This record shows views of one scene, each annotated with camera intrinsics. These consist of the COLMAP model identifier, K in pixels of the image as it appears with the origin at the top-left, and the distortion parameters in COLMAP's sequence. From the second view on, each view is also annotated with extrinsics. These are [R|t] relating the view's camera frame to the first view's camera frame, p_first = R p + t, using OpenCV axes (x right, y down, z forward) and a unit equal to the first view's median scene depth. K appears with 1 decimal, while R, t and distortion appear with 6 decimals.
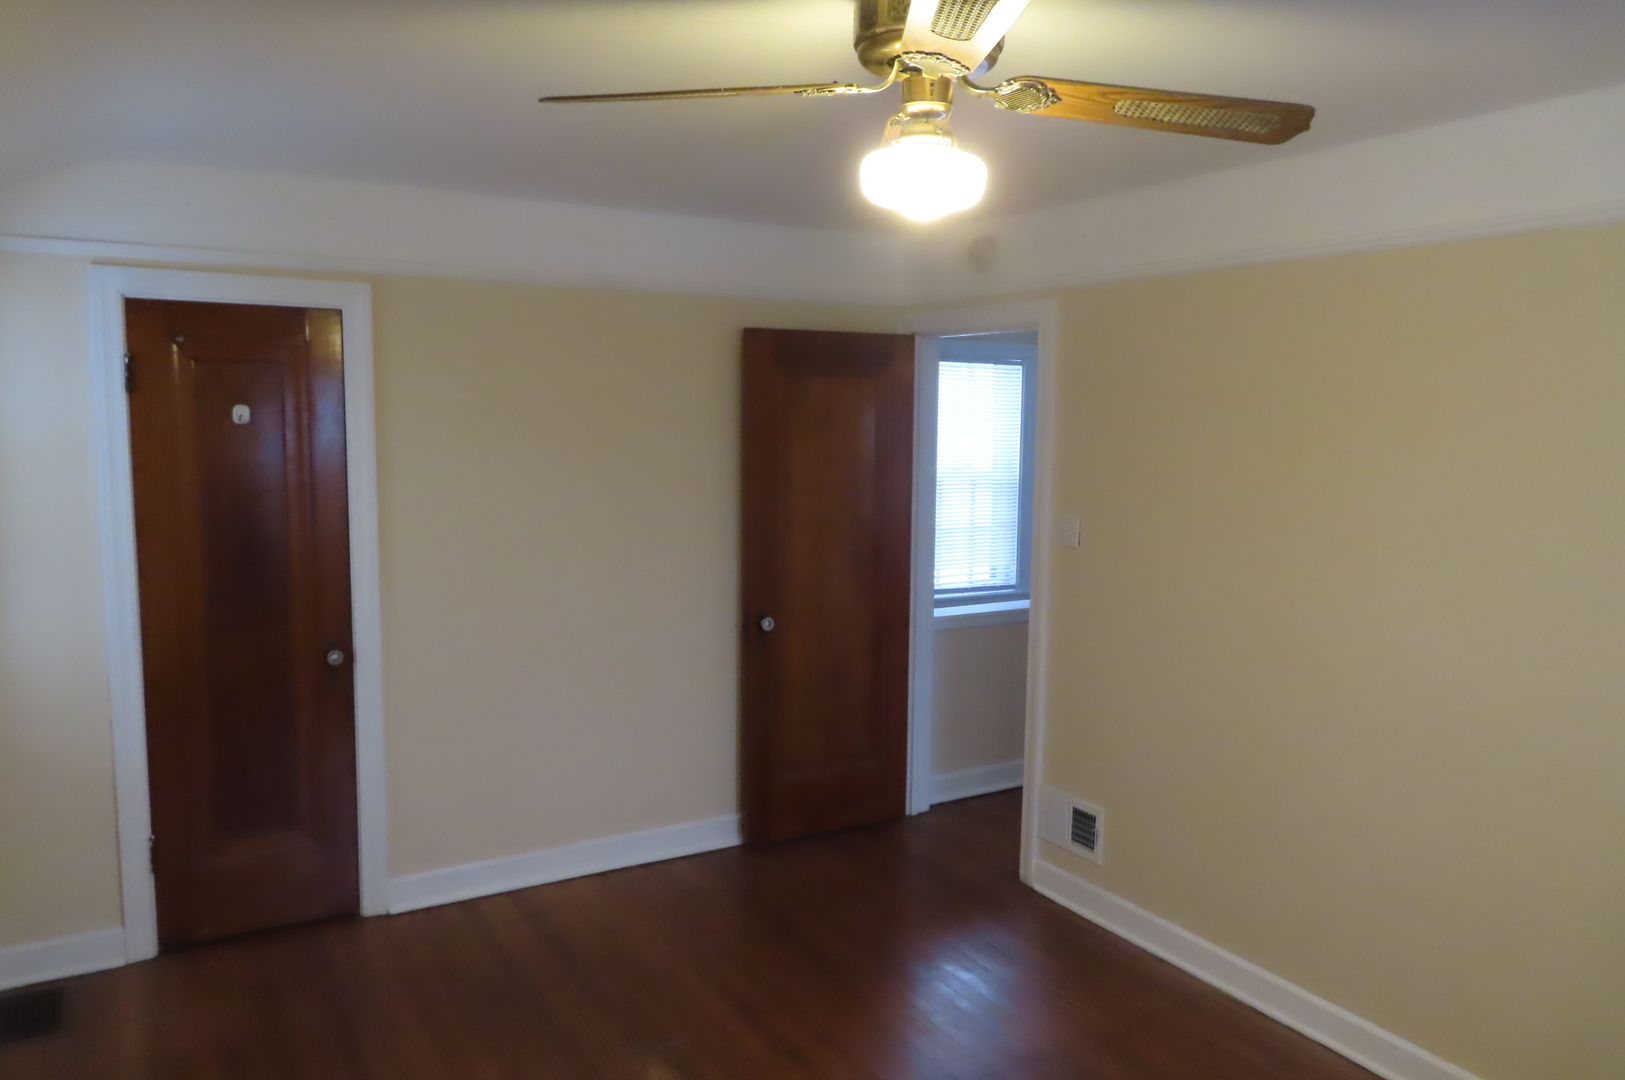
lens RADIAL K [[1177.3, 0, 812.5], [0, 1177.3, 540.0], [0, 0, 1]] dist [0.004557, 0.003255]
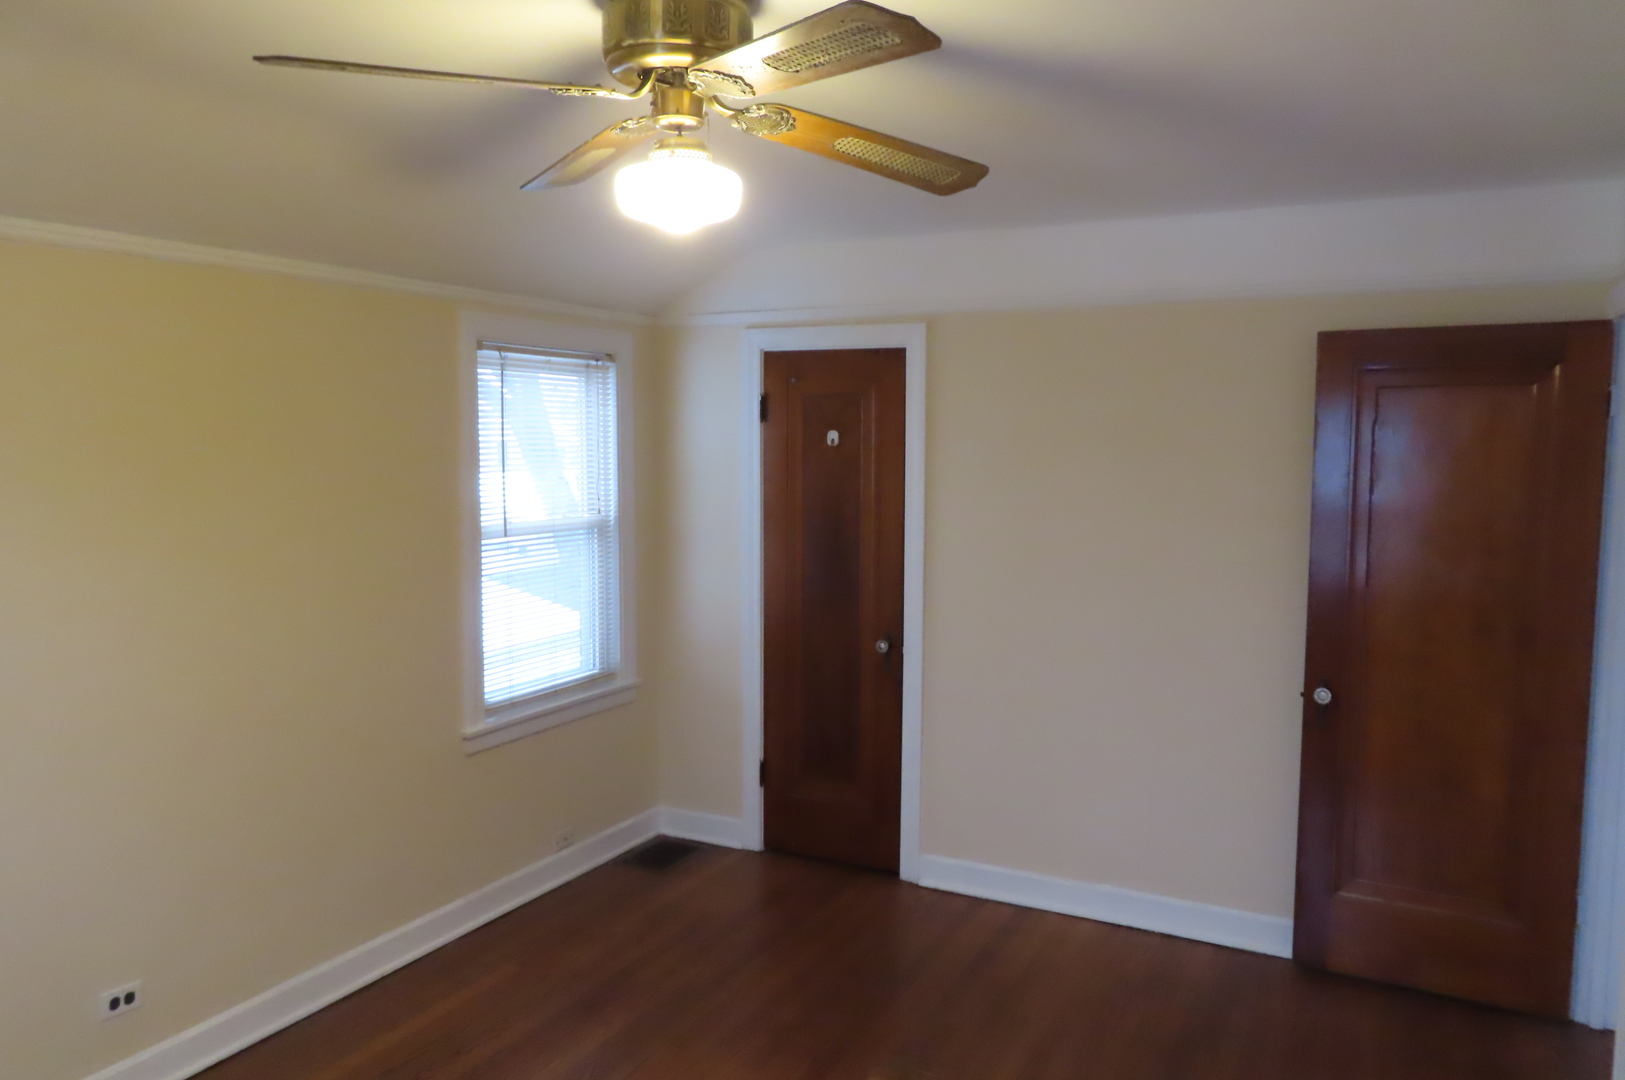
lens RADIAL K [[1177.3, 0, 812.5], [0, 1177.3, 540.0], [0, 0, 1]] dist [0.004557, 0.003255]
pose [[0.528721, 0.072877, -0.845662, 0.541099], [-0.088258, 0.995627, 0.030620, -0.035482], [0.844195, 0.058447, 0.532840, 0.321361]]
